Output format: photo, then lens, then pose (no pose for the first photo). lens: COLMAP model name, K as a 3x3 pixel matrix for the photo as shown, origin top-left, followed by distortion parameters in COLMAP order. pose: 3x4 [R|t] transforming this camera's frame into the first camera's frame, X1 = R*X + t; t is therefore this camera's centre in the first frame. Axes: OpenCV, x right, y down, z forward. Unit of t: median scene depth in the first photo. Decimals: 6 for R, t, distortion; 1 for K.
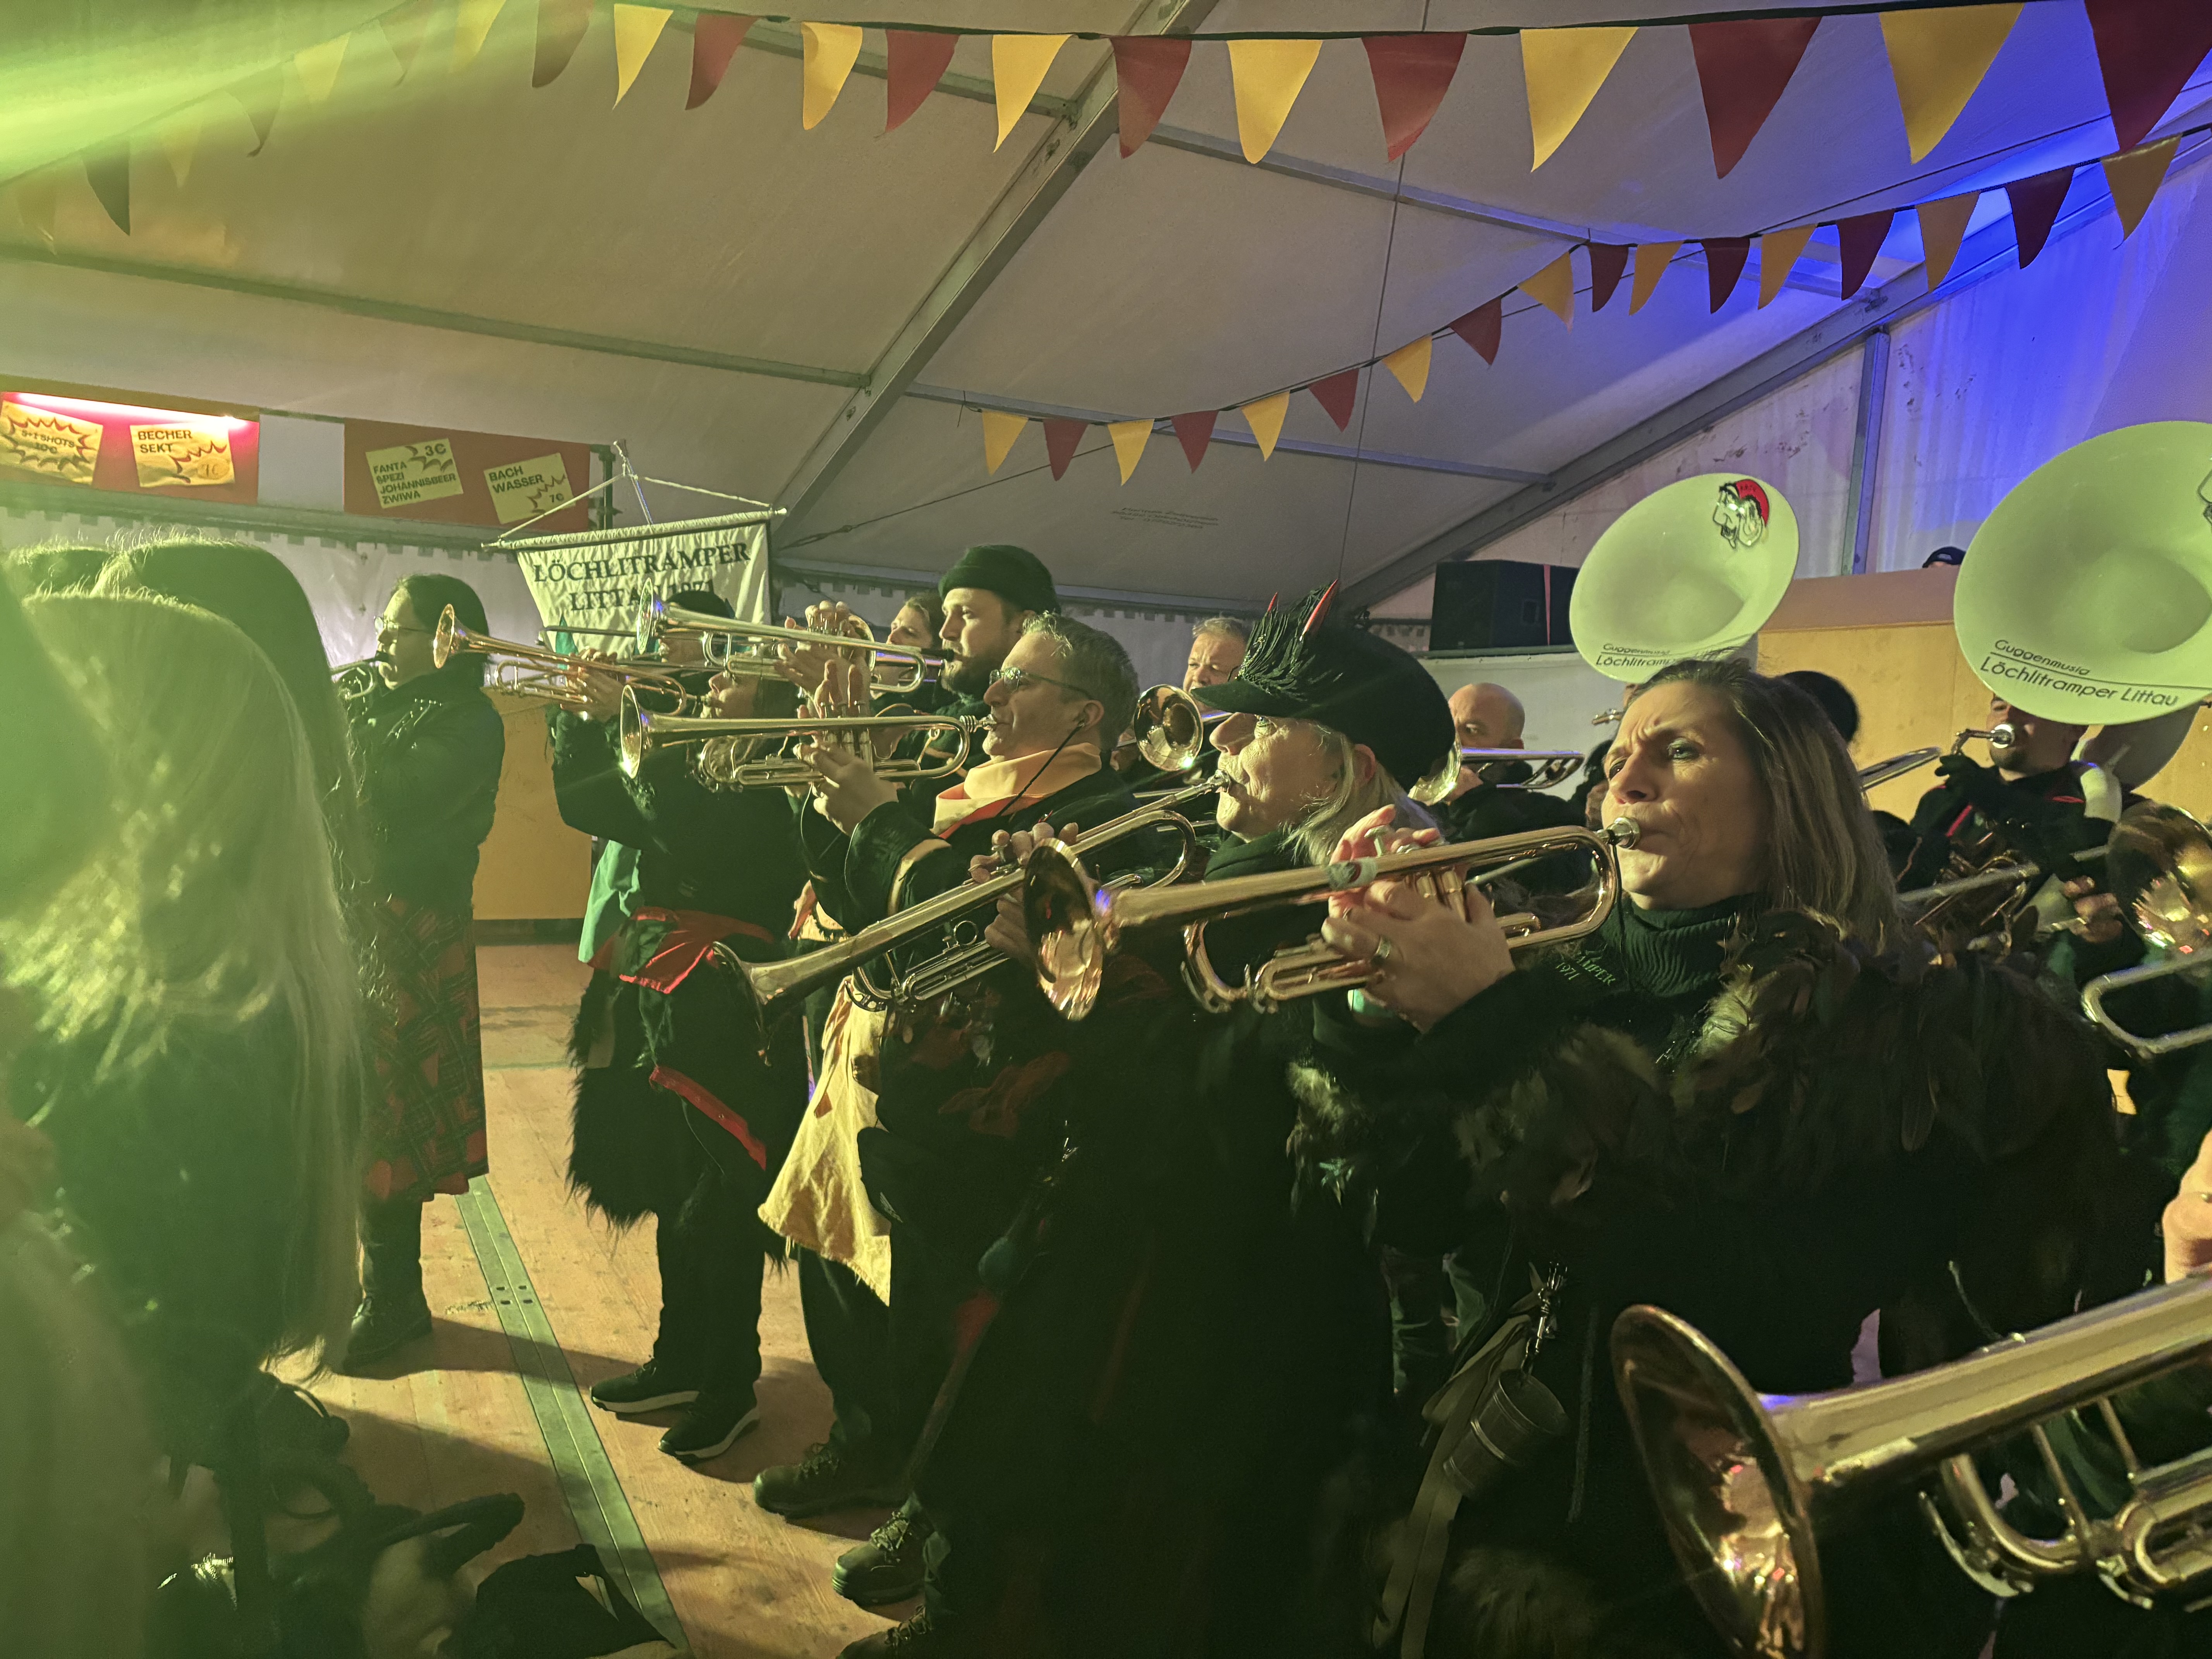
lens RADIAL K [[1675.9, 0, 1104.0], [0, 1675.9, 813.6], [0, 0, 1]] dist [0.051134, -0.042445]
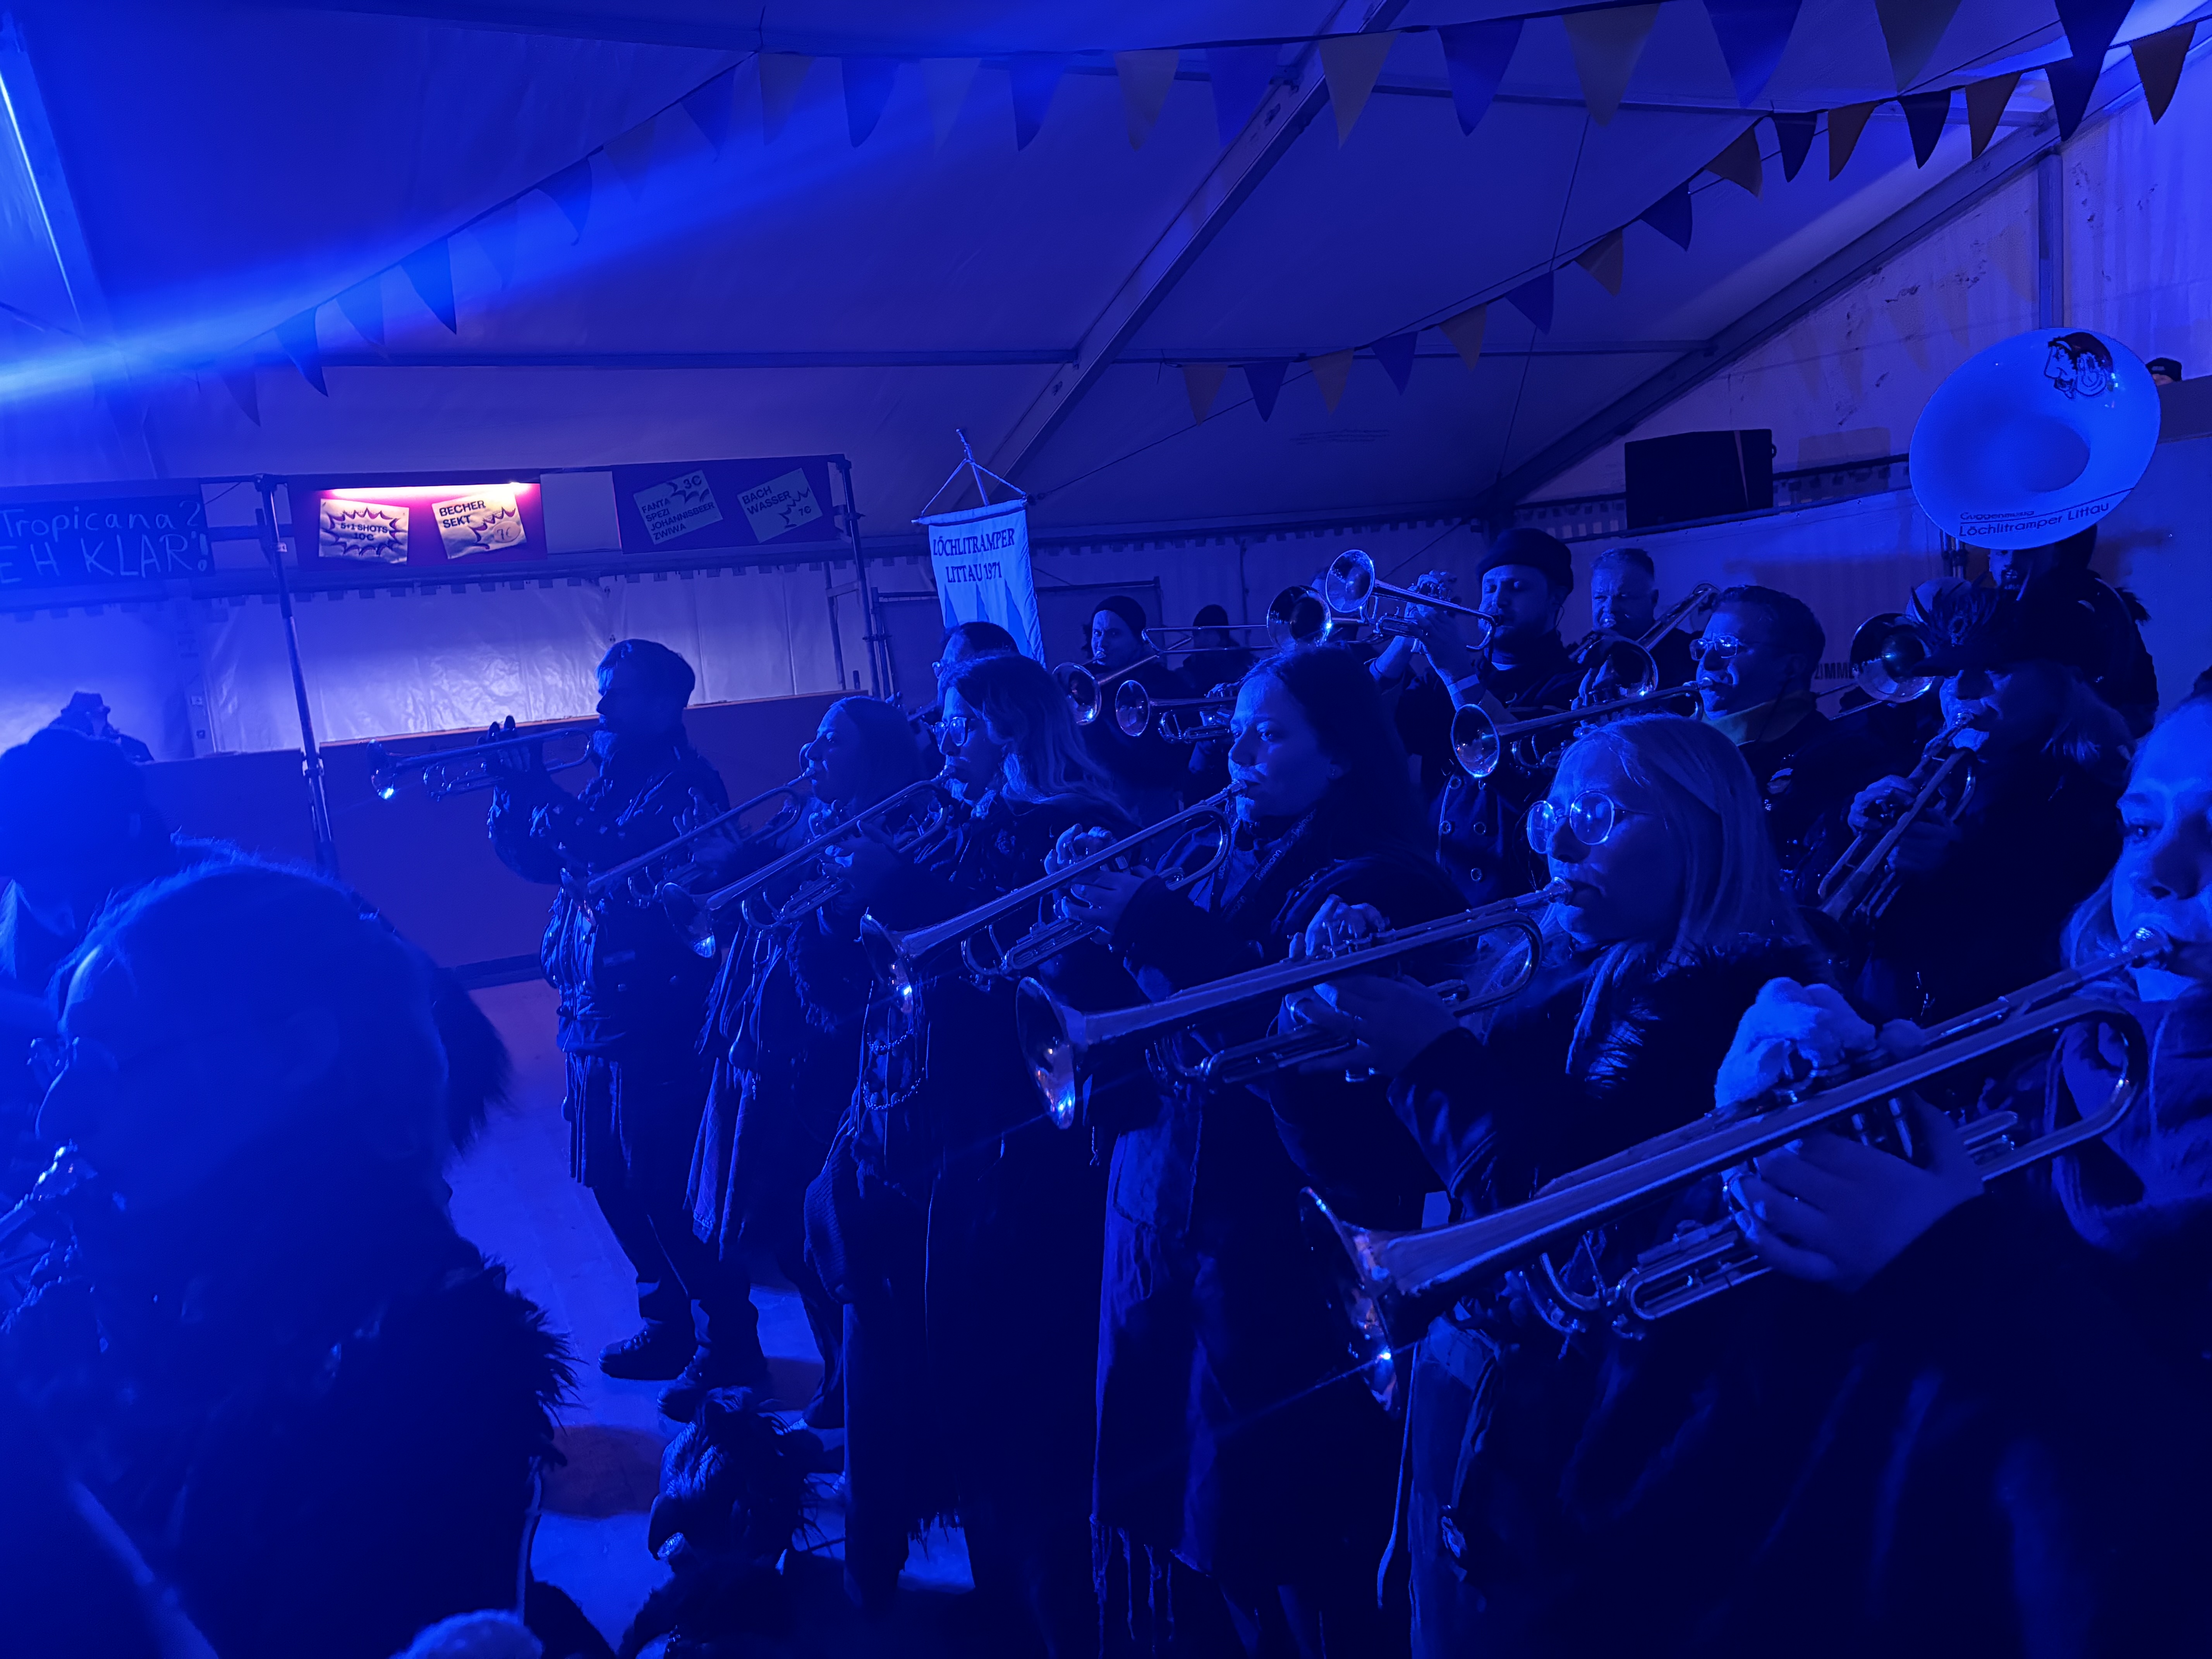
lens RADIAL K [[1675.9, 0, 1111.5], [0, 1675.9, 827.0], [0, 0, 1]] dist [0.051134, -0.042445]
pose [[0.989271, -0.140766, -0.039077, -0.127557], [0.142749, 0.988301, 0.053693, -0.020552], [0.031061, -0.058695, 0.997793, -0.067506]]
